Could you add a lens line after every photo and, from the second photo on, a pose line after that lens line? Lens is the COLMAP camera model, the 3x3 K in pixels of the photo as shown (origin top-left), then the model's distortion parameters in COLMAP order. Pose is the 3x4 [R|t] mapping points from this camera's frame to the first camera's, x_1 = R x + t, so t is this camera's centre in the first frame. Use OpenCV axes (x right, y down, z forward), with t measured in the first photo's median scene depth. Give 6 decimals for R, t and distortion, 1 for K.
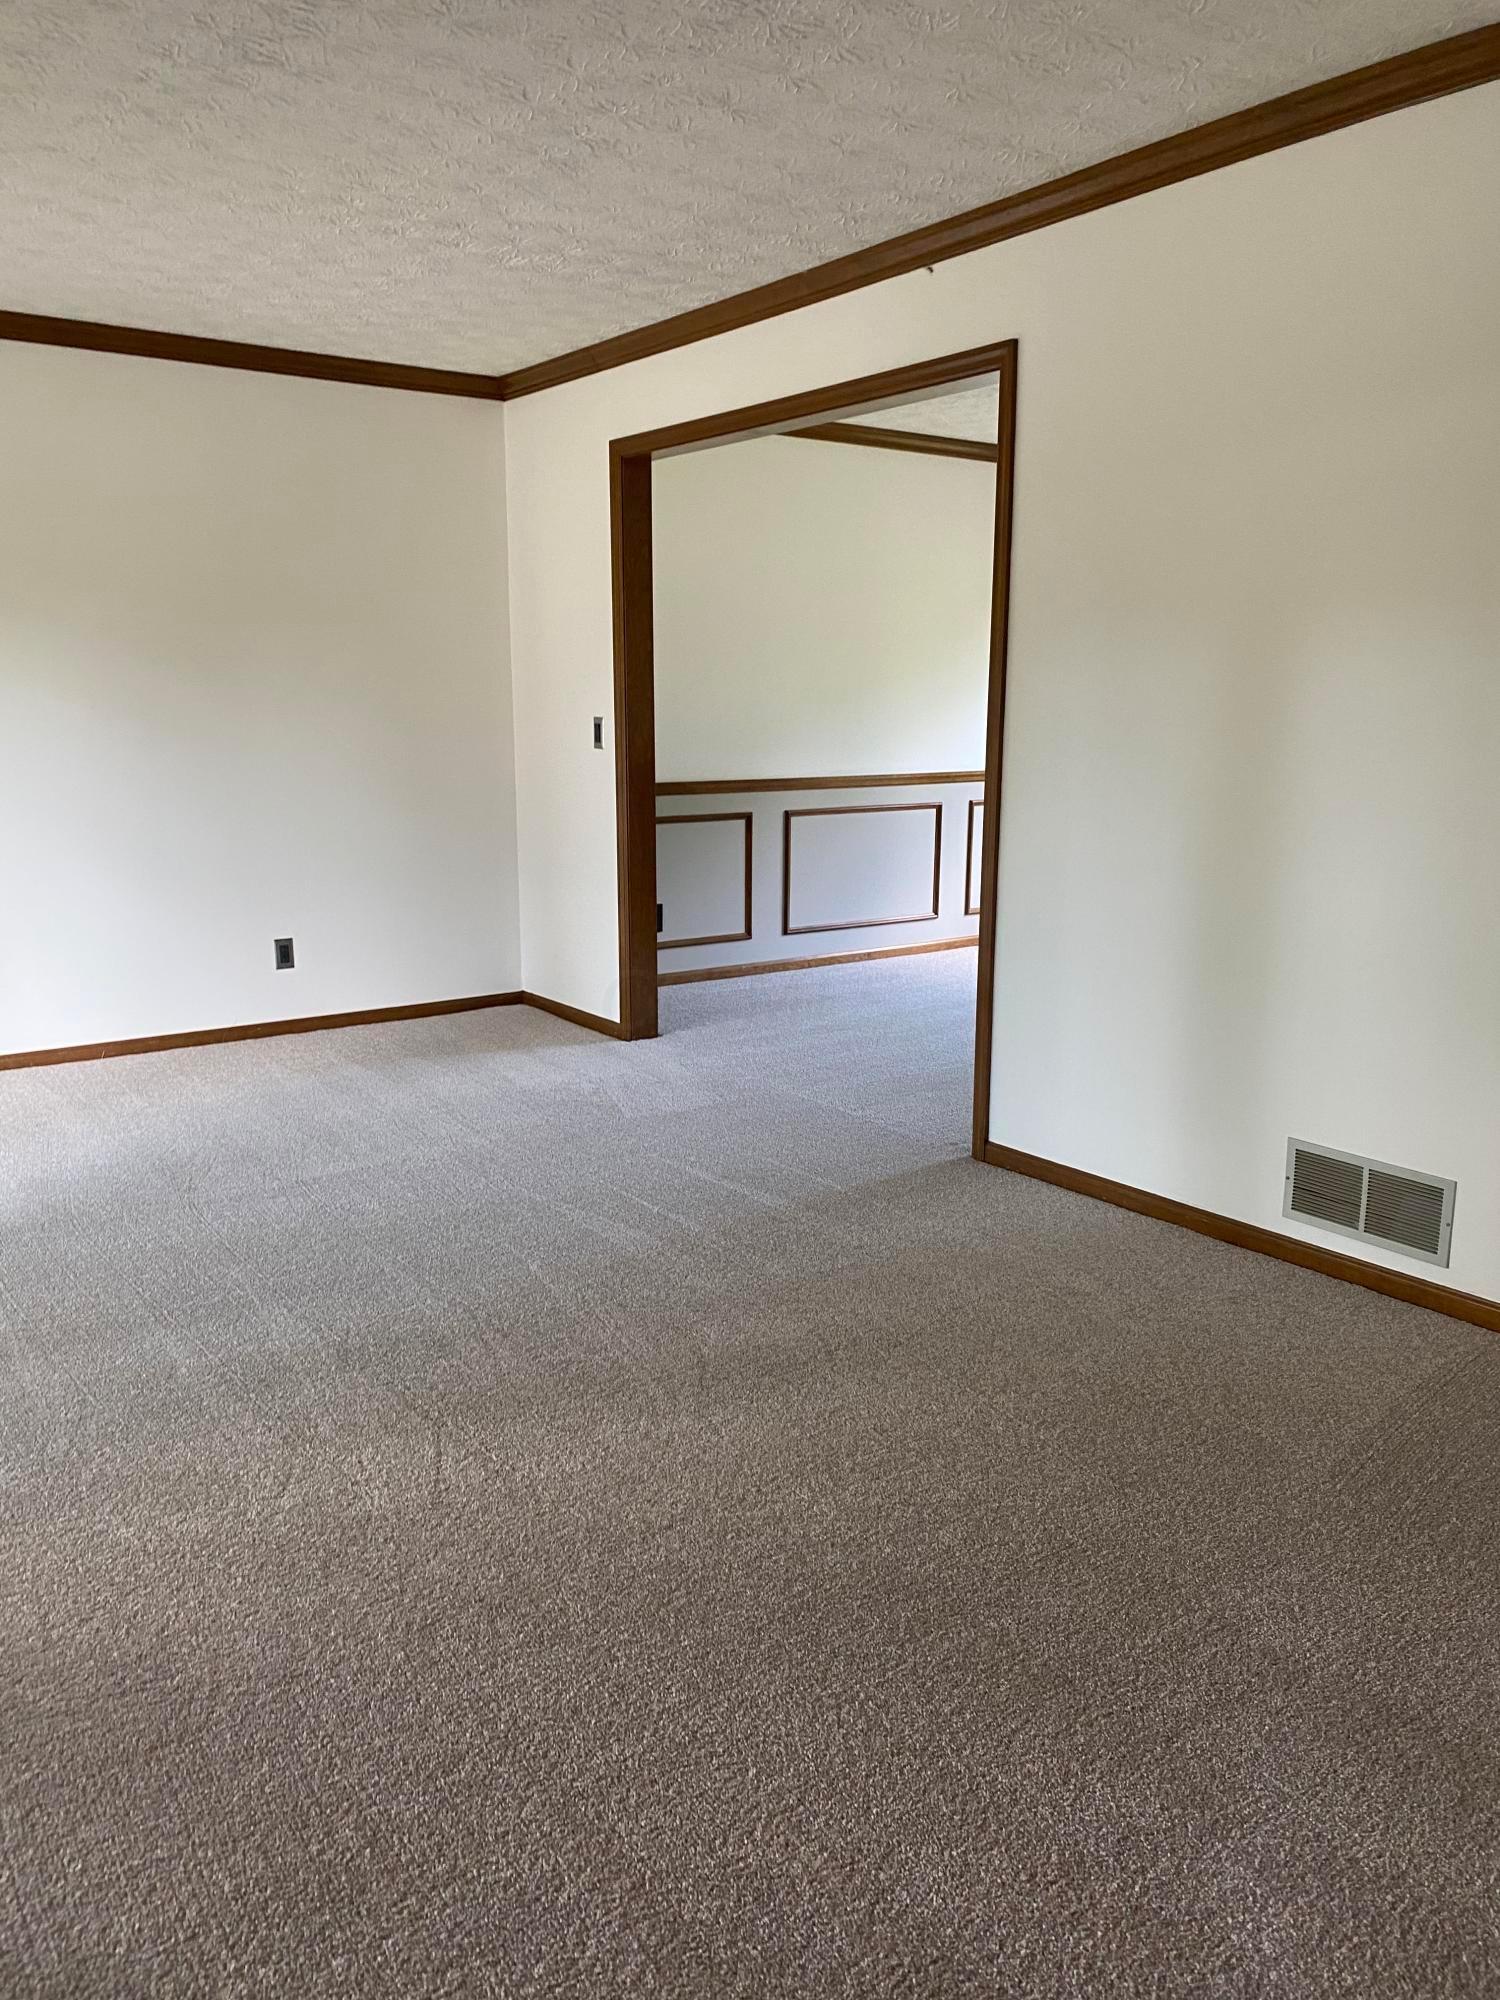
lens RADIAL K [[1516.5, 0, 749.2], [0, 1516.5, 1003.7], [0, 0, 1]] dist [0.059471, -0.113881]
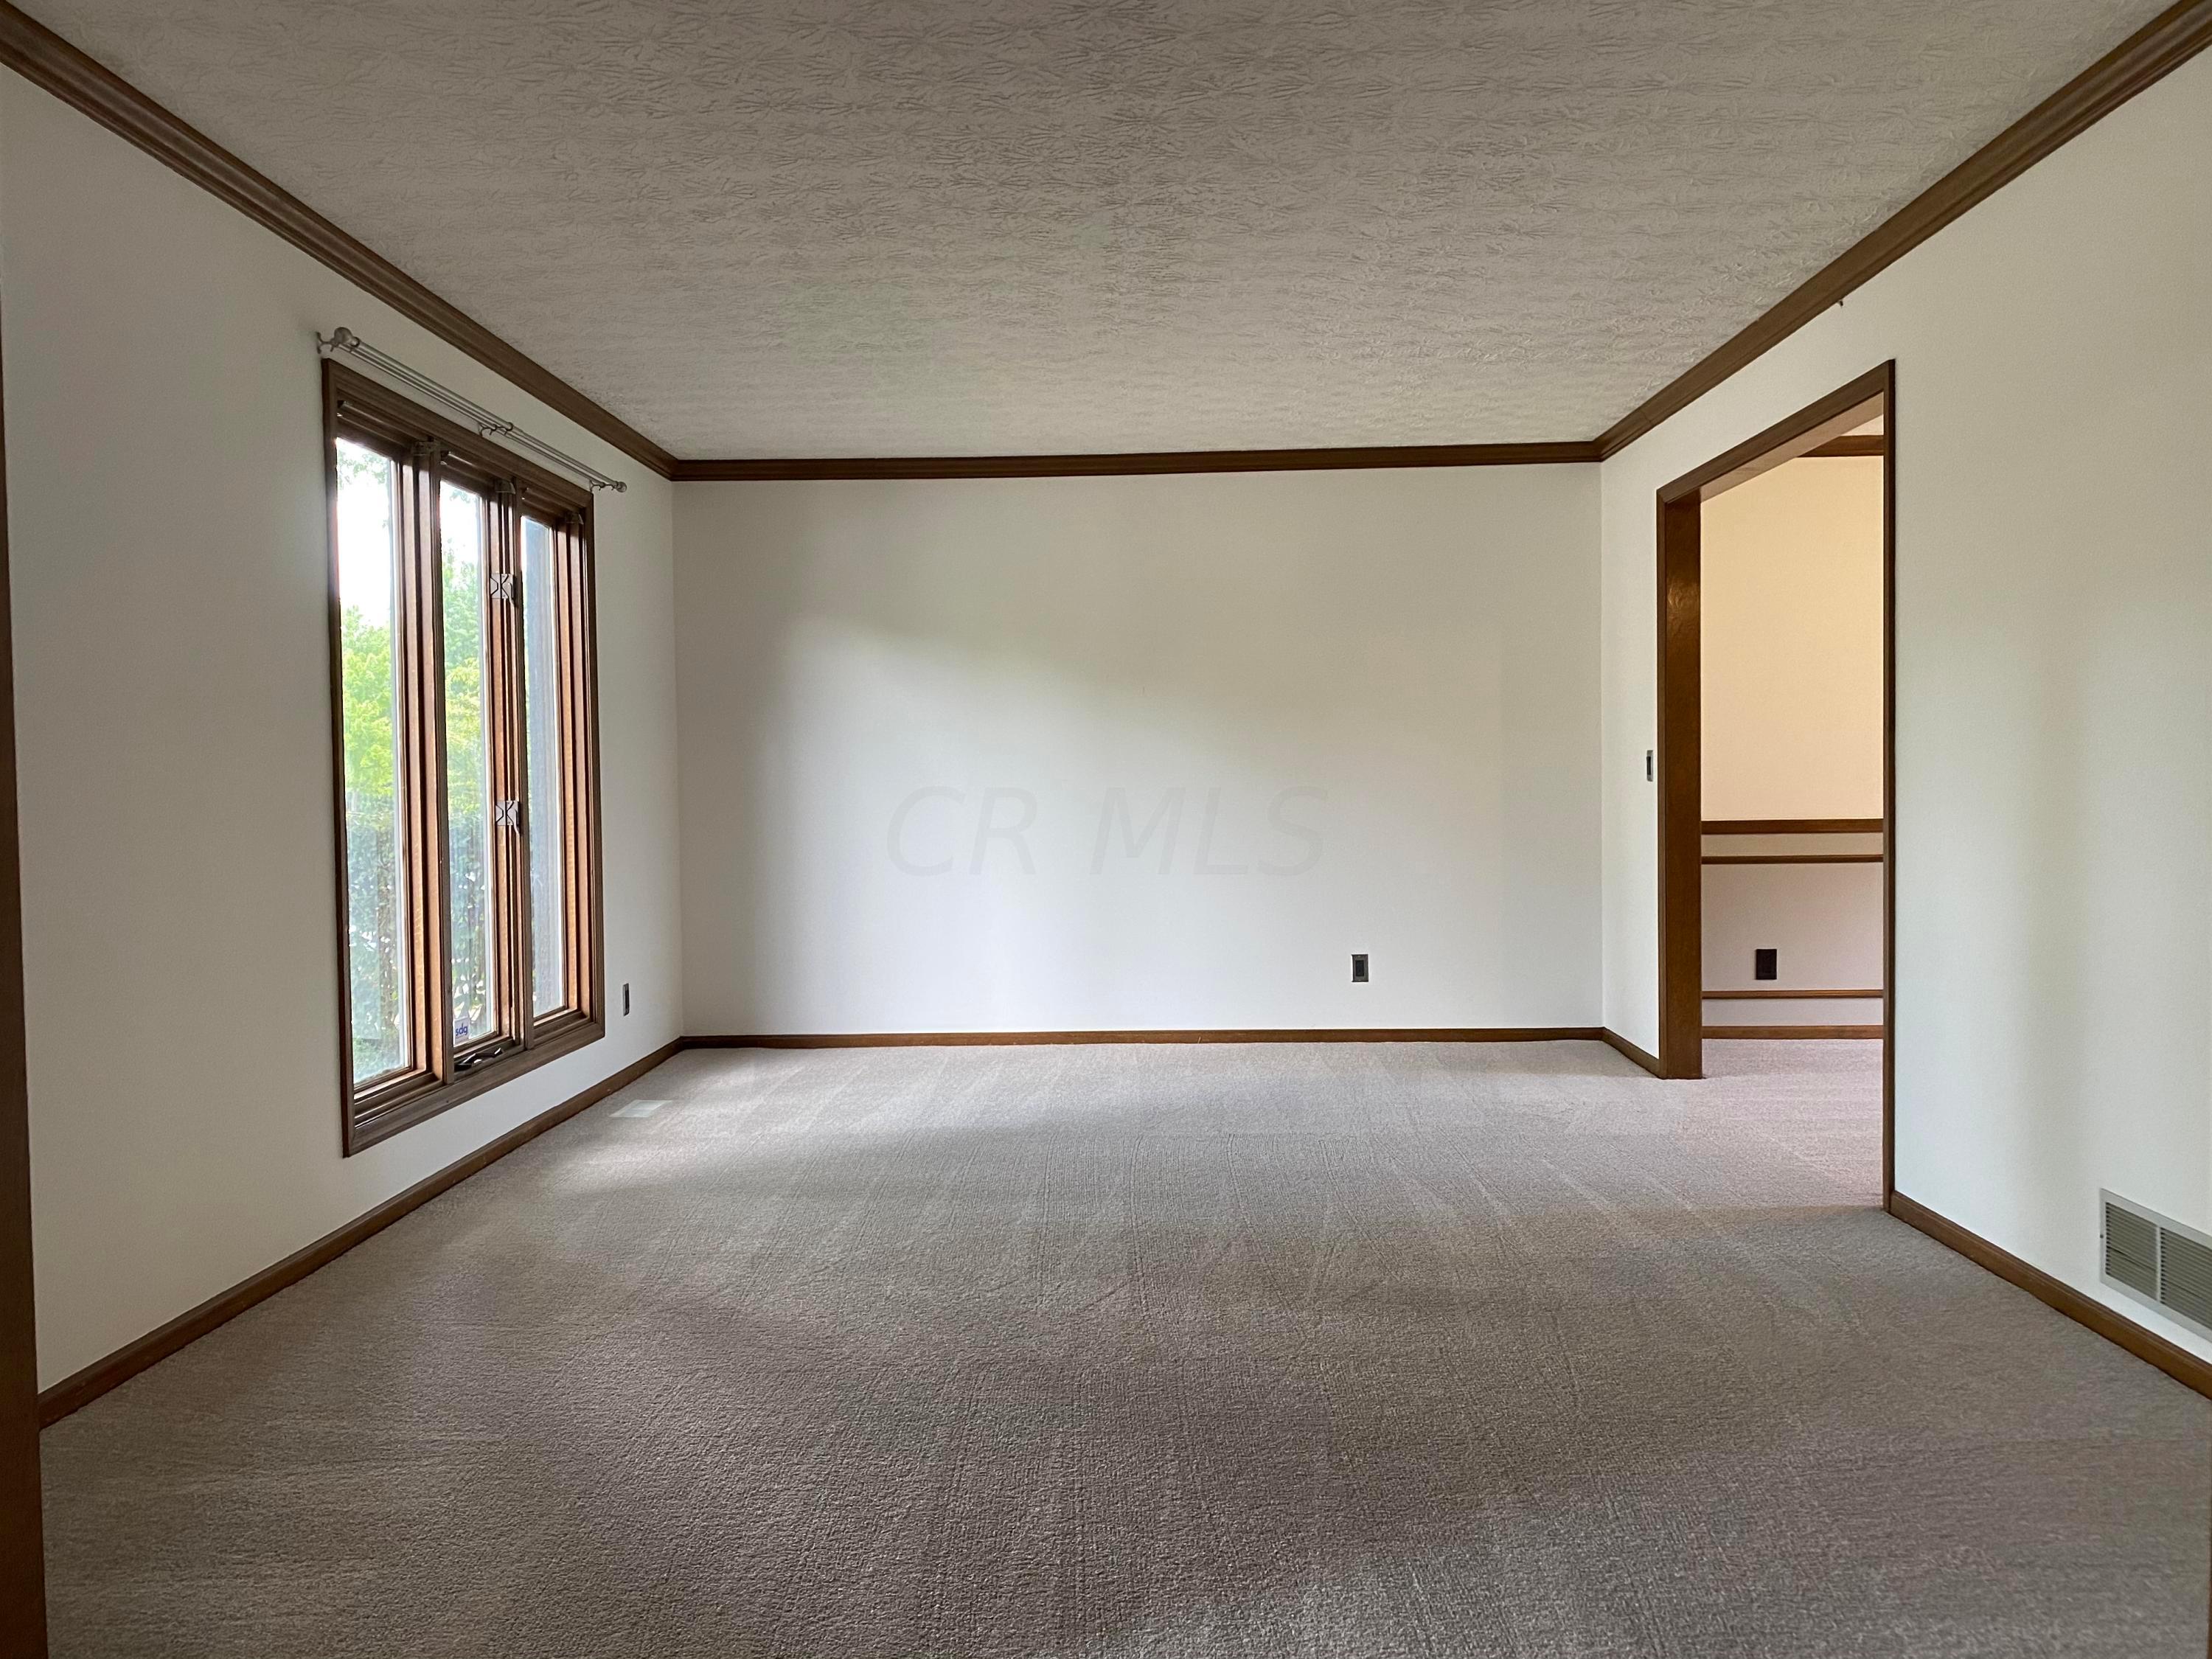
lens RADIAL K [[1677.3, 0, 1098.4], [0, 1677.3, 825.0], [0, 0, 1]] dist [0.059471, -0.113881]
pose [[0.789502, 0.005352, -0.613724, 0.430454], [-0.103962, 0.986678, -0.125134, 0.054525], [0.604878, 0.162597, 0.779541, -0.119544]]
